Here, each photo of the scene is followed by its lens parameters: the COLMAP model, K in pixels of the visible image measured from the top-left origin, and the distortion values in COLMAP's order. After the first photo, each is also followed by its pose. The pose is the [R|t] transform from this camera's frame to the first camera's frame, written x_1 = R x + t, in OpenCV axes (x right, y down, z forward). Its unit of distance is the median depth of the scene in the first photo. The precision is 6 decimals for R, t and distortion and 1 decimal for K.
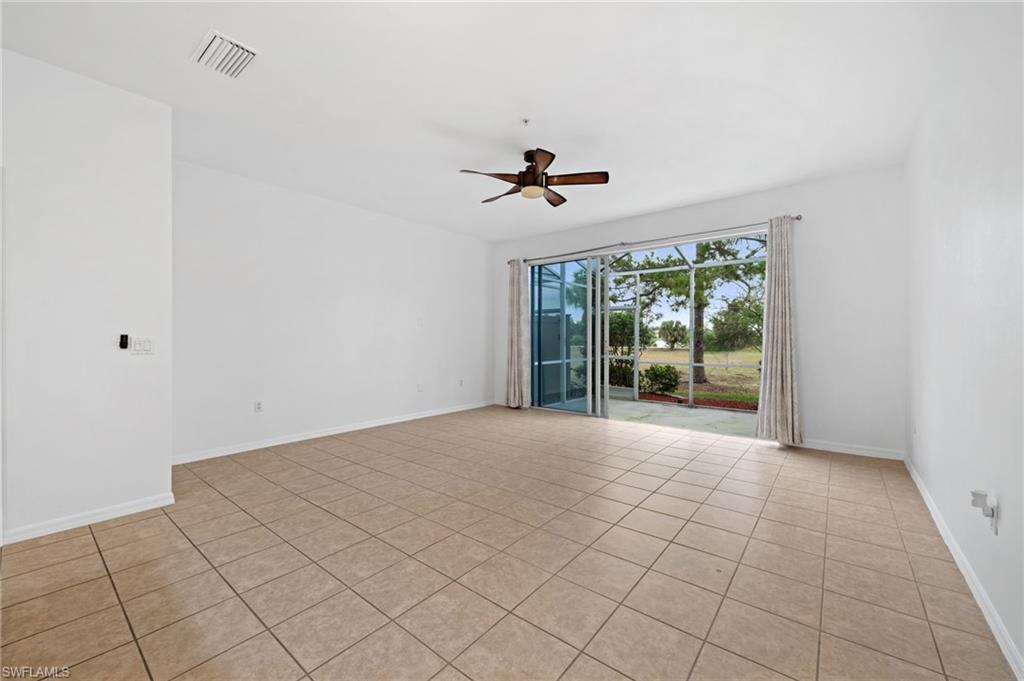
lens RADIAL K [[404.6, 0, 512.4], [0, 404.6, 338.4], [0, 0, 1]] dist [-0.000963, 0.000165]
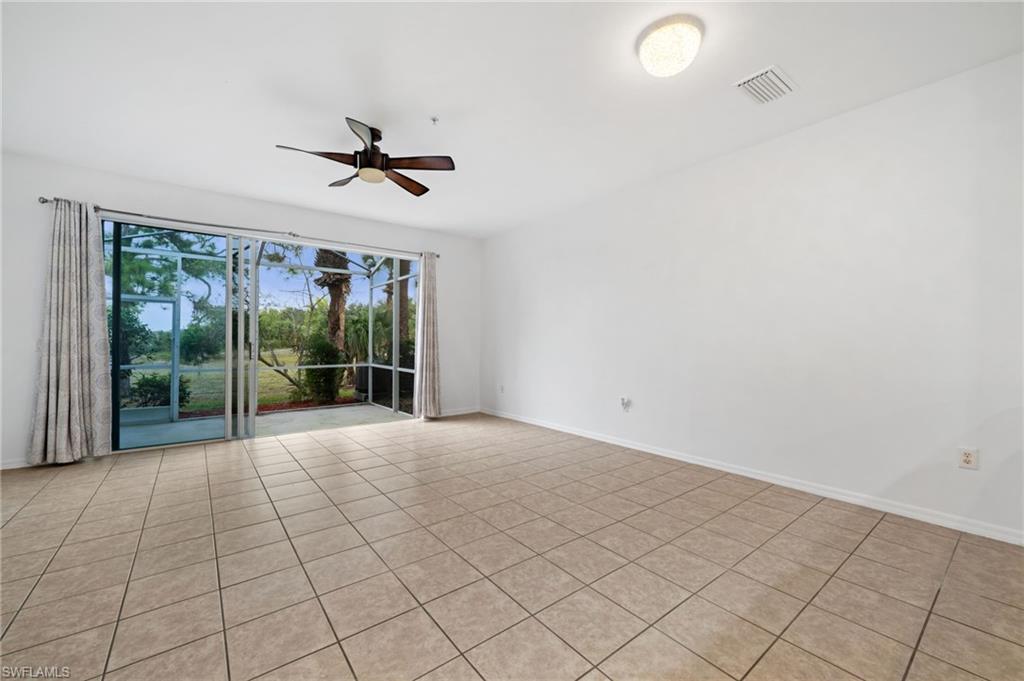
lens RADIAL K [[404.6, 0, 512.4], [0, 404.6, 338.4], [0, 0, 1]] dist [-0.000963, 0.000165]
pose [[0.228195, 0.009949, 0.973565, -0.955573], [-0.003337, 0.999950, -0.009437, 0.001288], [-0.973610, -0.001096, 0.228217, 0.627293]]
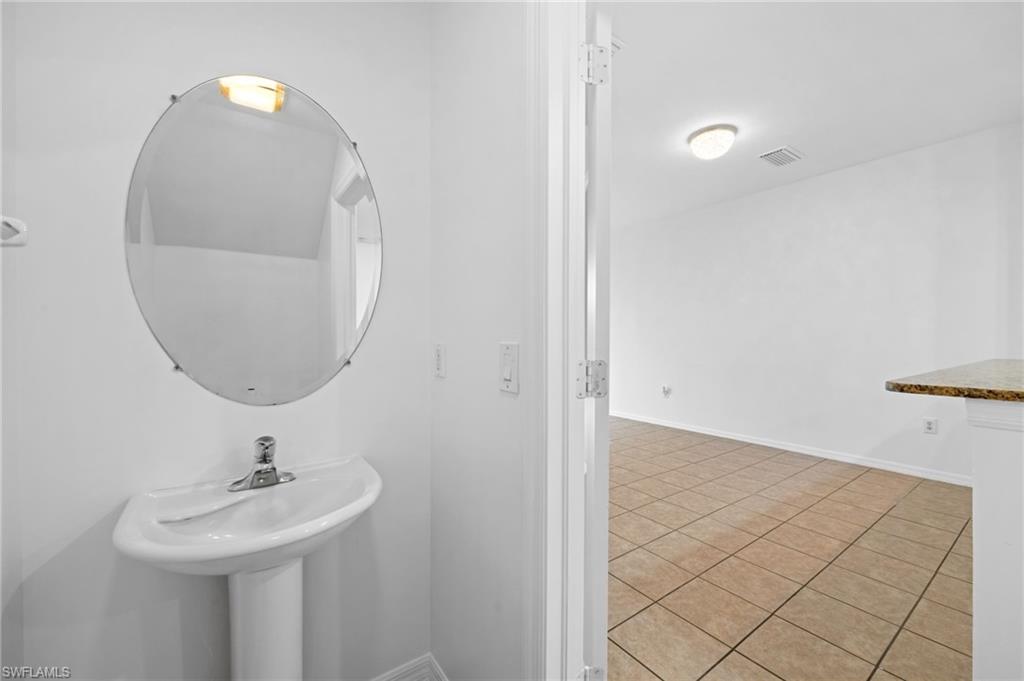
lens RADIAL K [[404.6, 0, 512.4], [0, 404.6, 338.4], [0, 0, 1]] dist [-0.000963, 0.000165]
pose [[0.266461, 0.005253, 0.963831, -1.377052], [-0.002673, 0.999985, -0.004711, -0.003320], [-0.963842, -0.001321, 0.266471, 0.748658]]
